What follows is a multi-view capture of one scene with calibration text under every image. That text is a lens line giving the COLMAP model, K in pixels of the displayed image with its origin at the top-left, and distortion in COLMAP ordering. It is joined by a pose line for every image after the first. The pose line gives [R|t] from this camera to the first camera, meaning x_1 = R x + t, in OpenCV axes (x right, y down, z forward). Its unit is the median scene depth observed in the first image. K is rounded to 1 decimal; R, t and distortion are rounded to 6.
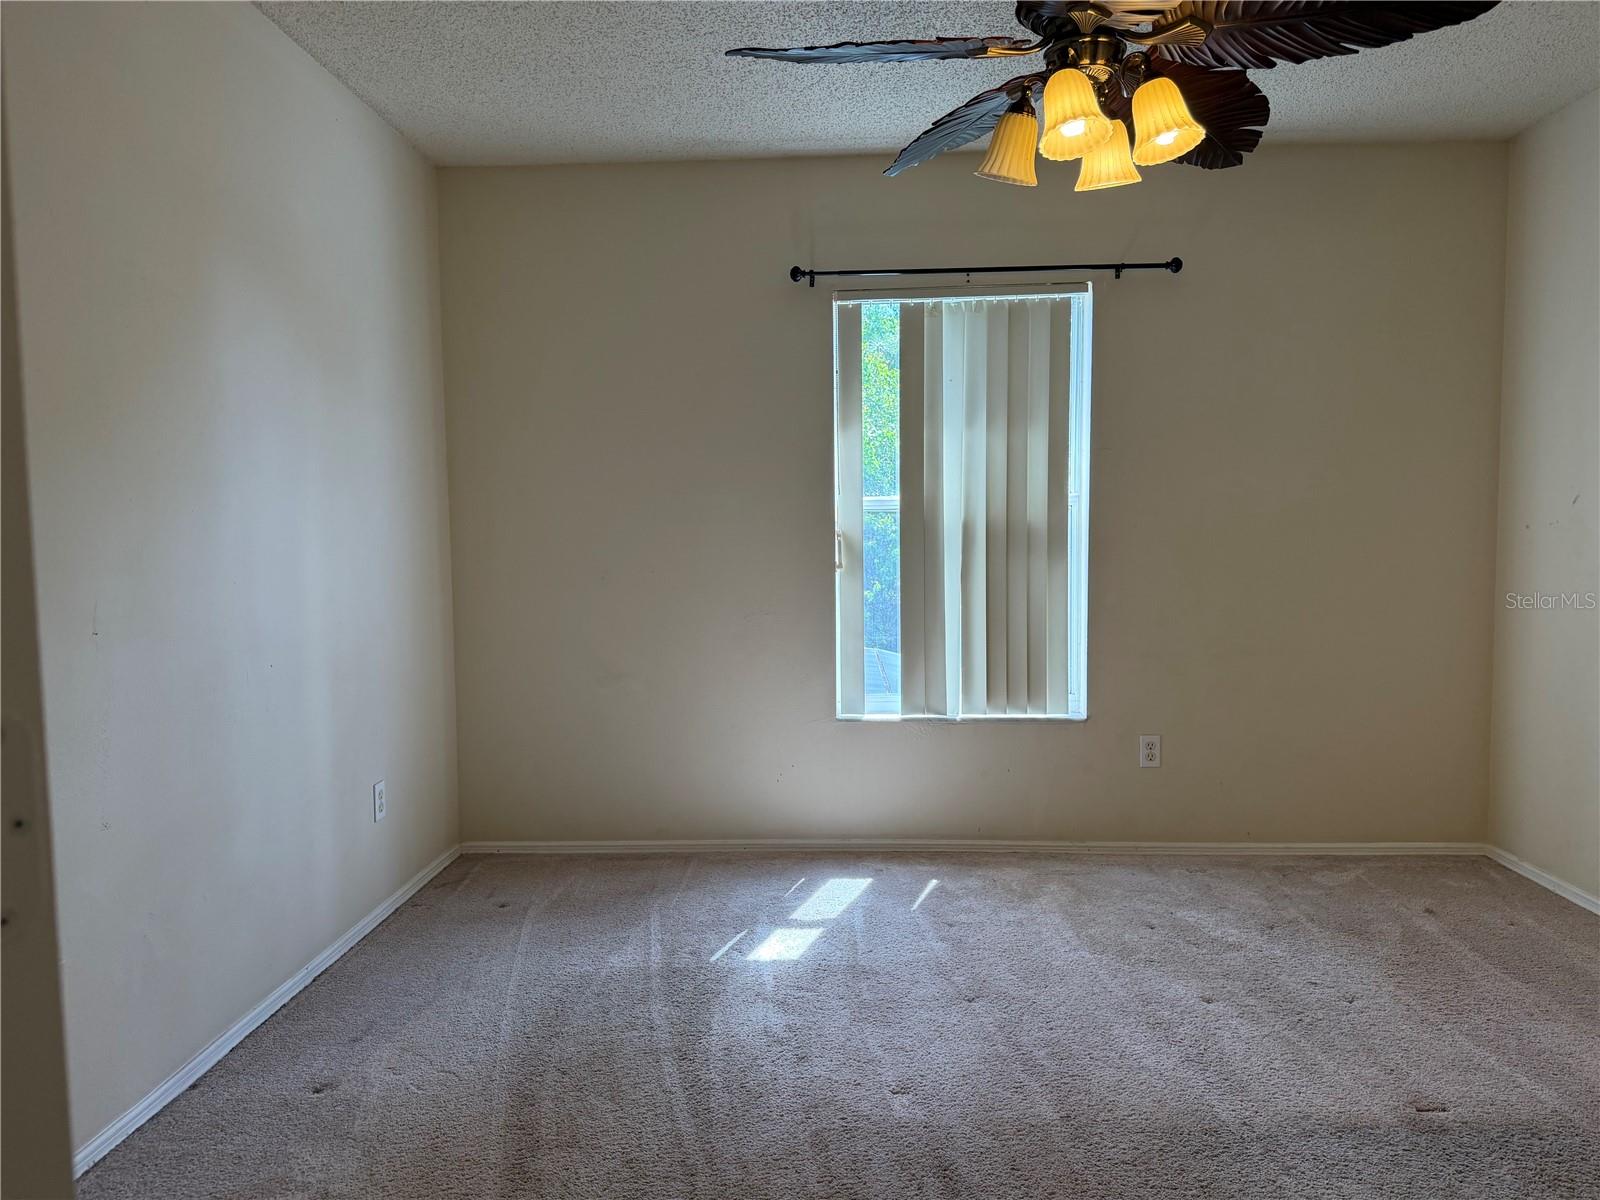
lens RADIAL K [[1115.5, 0, 793.4], [0, 1115.5, 600.9], [0, 0, 1]] dist [0.055339, -0.036965]
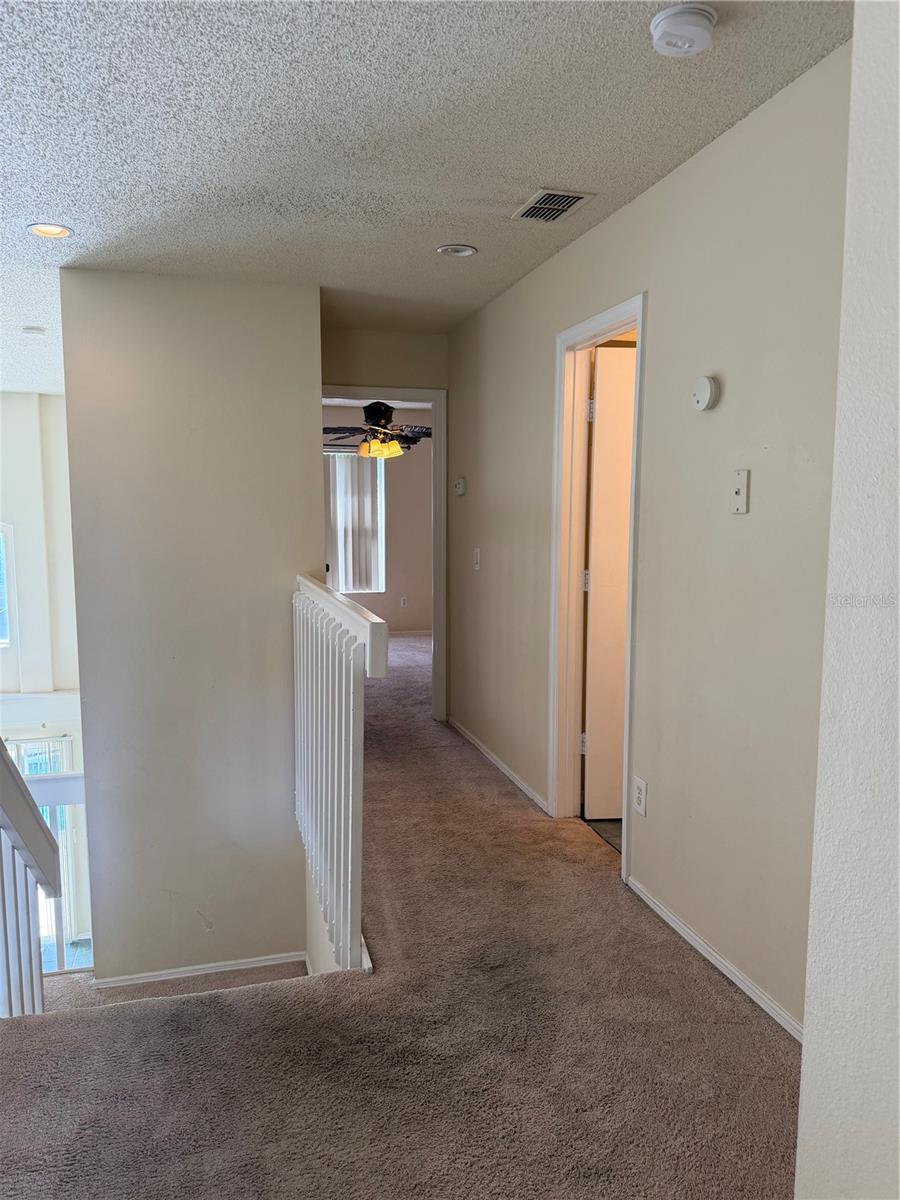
lens RADIAL K [[836.6, 0, 449.1], [0, 836.6, 602.0], [0, 0, 1]] dist [0.055339, -0.036965]
pose [[0.949141, -0.025850, 0.313789, -0.292562], [0.011785, 0.998842, 0.046638, 0.028648], [-0.314631, -0.040568, 0.948347, -1.233801]]
